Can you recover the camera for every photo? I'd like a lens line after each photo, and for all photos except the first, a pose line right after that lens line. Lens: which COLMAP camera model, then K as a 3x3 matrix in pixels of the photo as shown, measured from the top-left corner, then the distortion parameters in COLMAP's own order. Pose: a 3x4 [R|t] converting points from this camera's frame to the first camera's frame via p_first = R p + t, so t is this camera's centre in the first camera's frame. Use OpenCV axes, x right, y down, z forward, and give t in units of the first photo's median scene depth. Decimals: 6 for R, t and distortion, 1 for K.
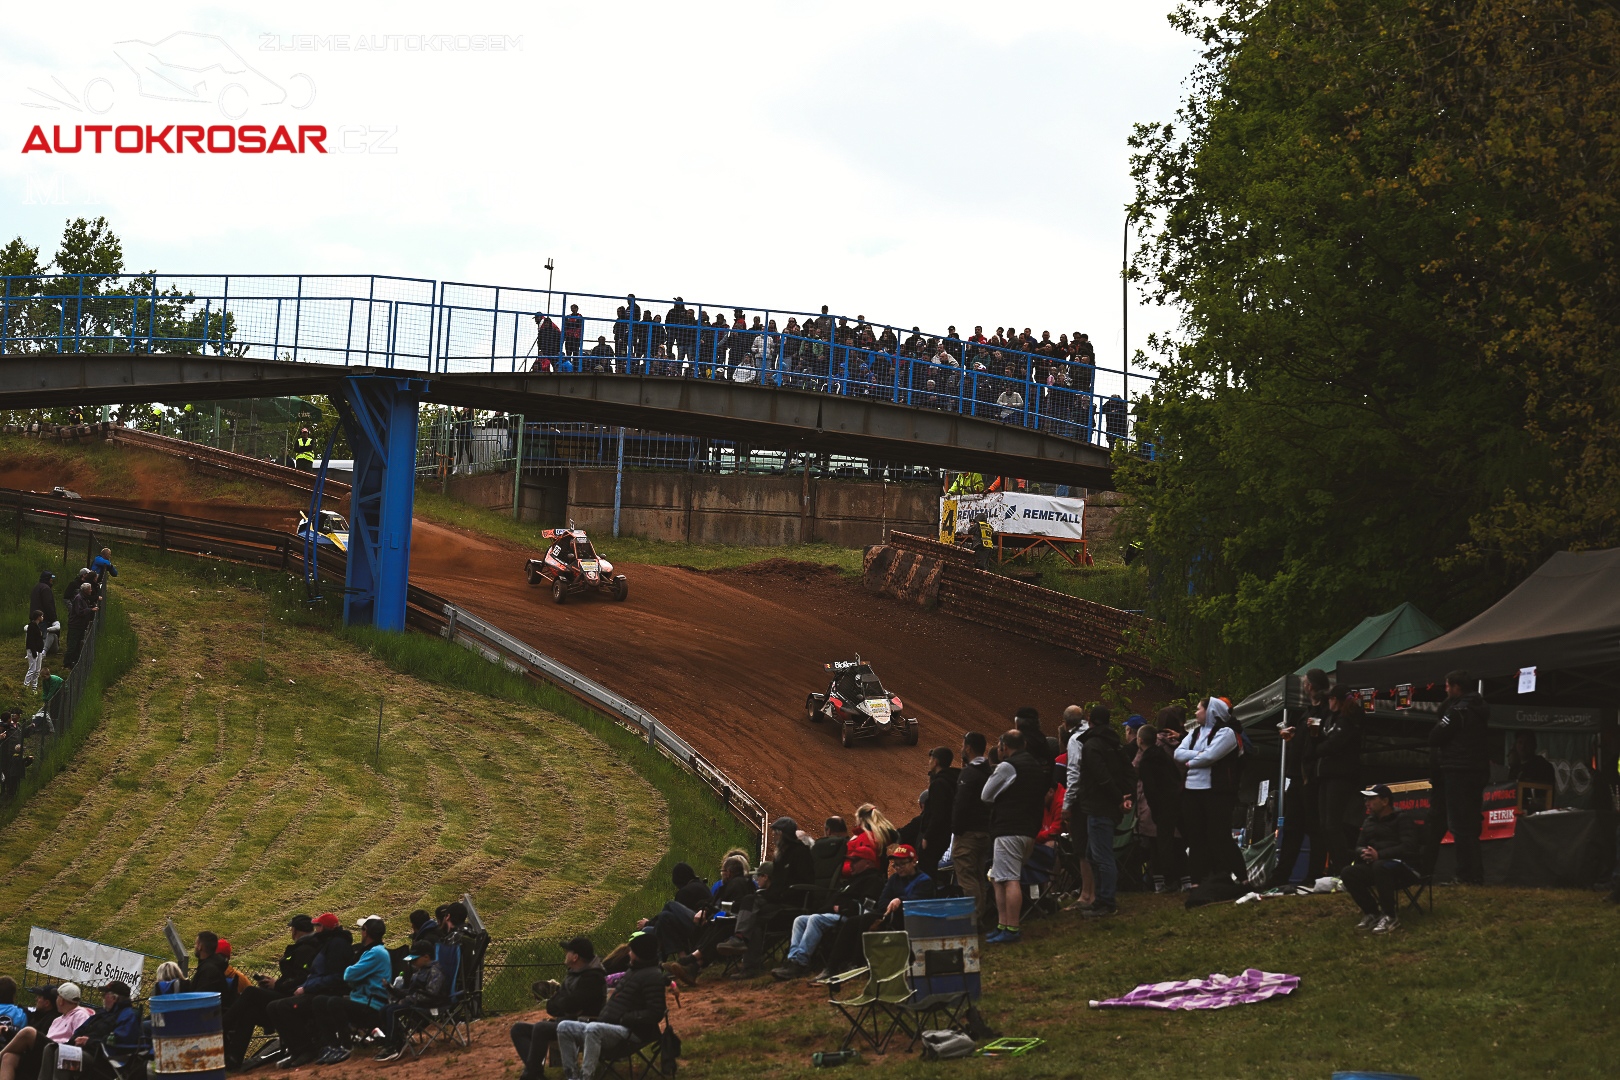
lens RADIAL K [[9072.5, 0, 809.1], [0, 9072.5, 539.8], [0, 0, 1]] dist [-0.098084, 0.000000]
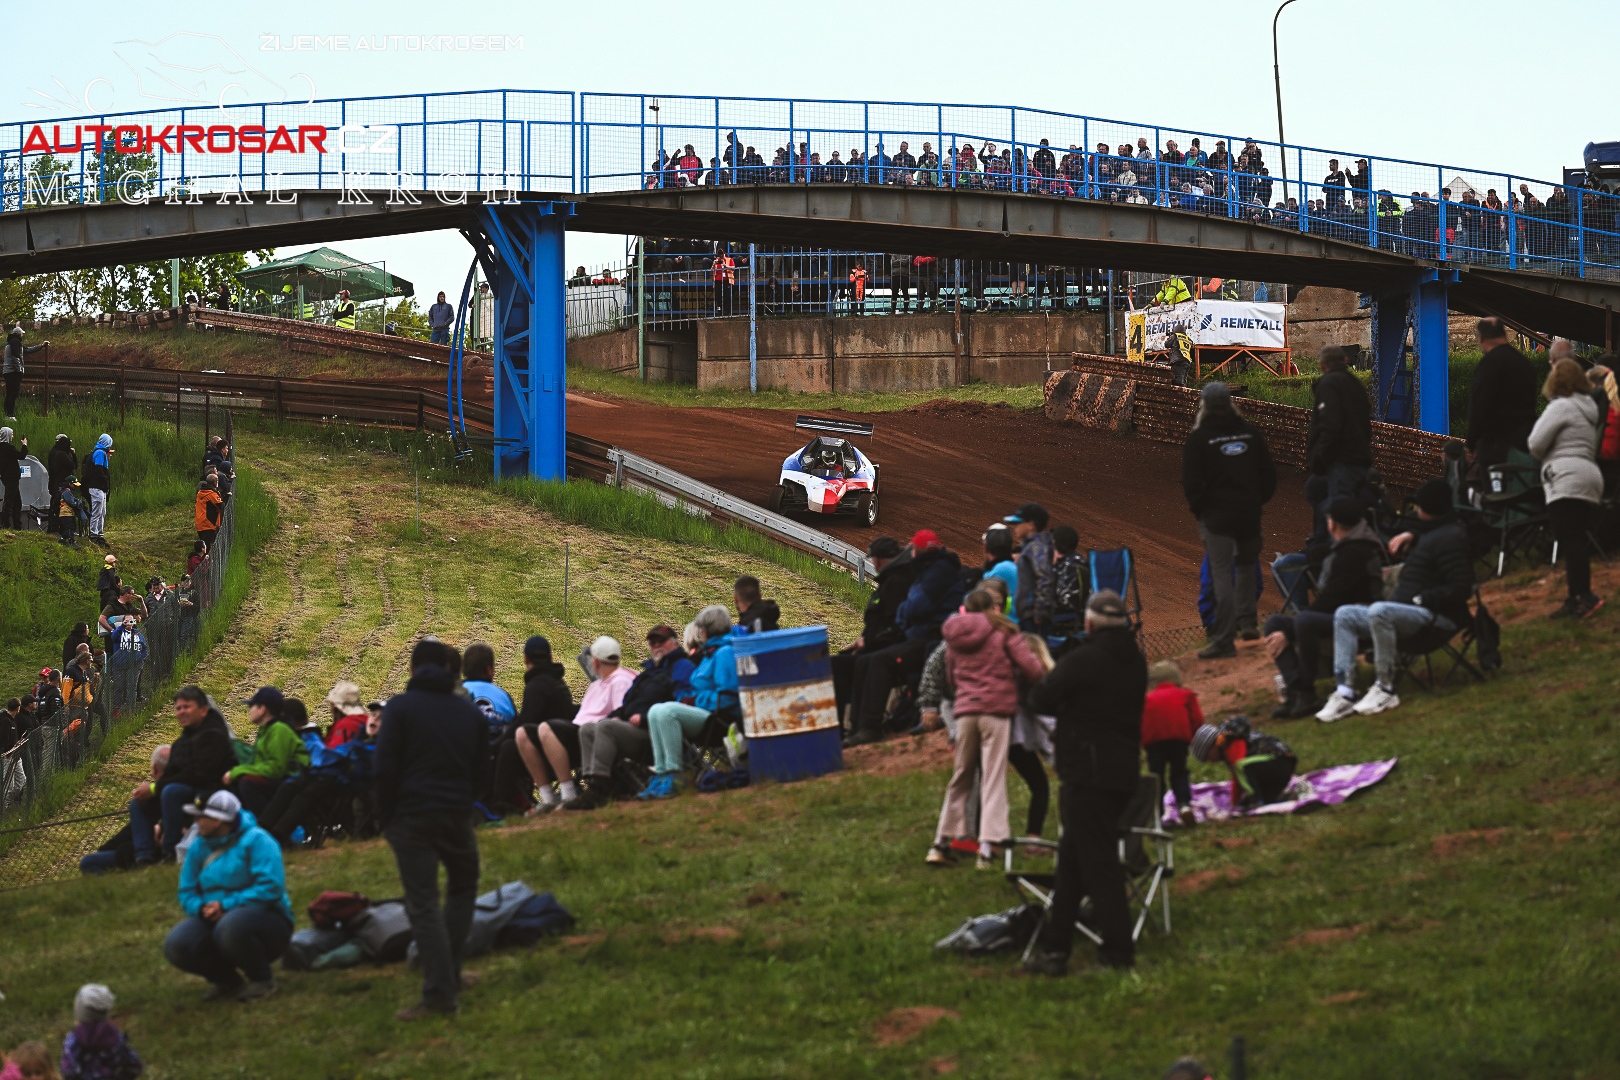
lens RADIAL K [[9072.5, 0, 812.6], [0, 9072.5, 542.6], [0, 0, 1]] dist [-0.098084, 0.000000]
pose [[0.997904, -0.064165, 0.008340, -0.028006], [0.064157, 0.997939, 0.001240, 0.016468], [-0.008402, -0.000702, 0.999964, 0.100425]]
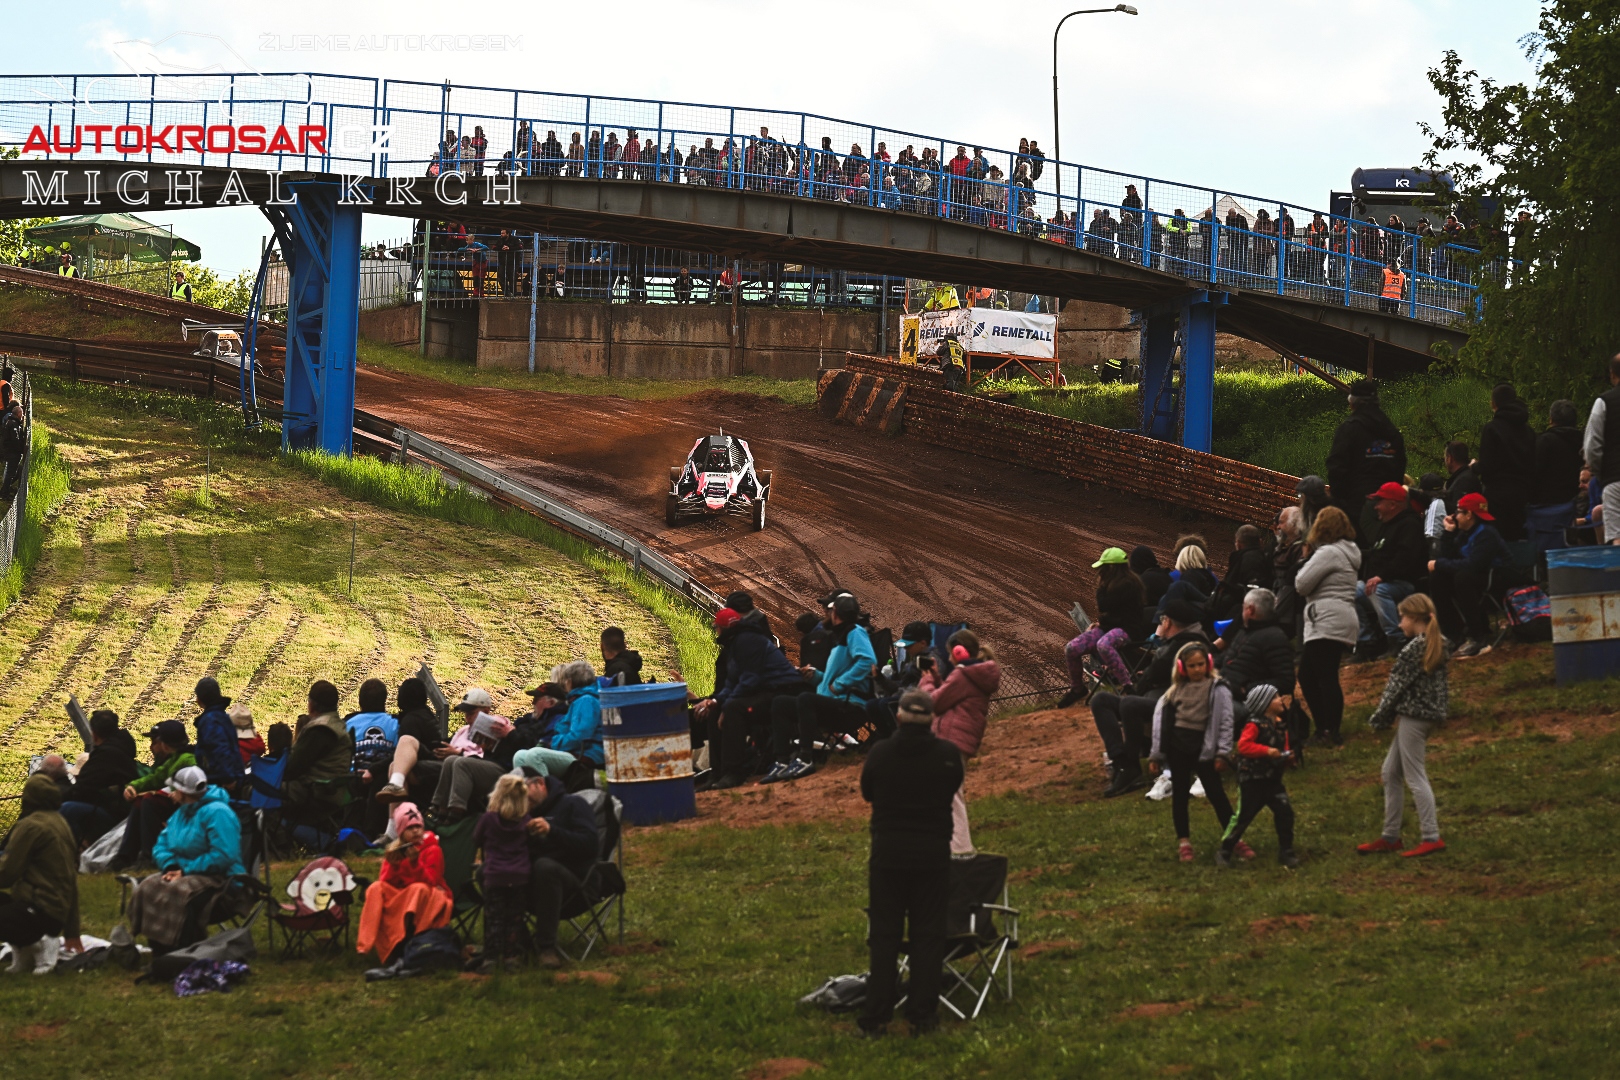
lens RADIAL K [[9072.5, 0, 806.4], [0, 9072.5, 535.5], [0, 0, 1]] dist [-0.098084, 0.000000]
pose [[0.999188, -0.015274, 0.037295, -0.032807], [0.015030, 0.999864, 0.006813, 0.012320], [-0.037394, -0.006247, 0.999281, 0.076001]]
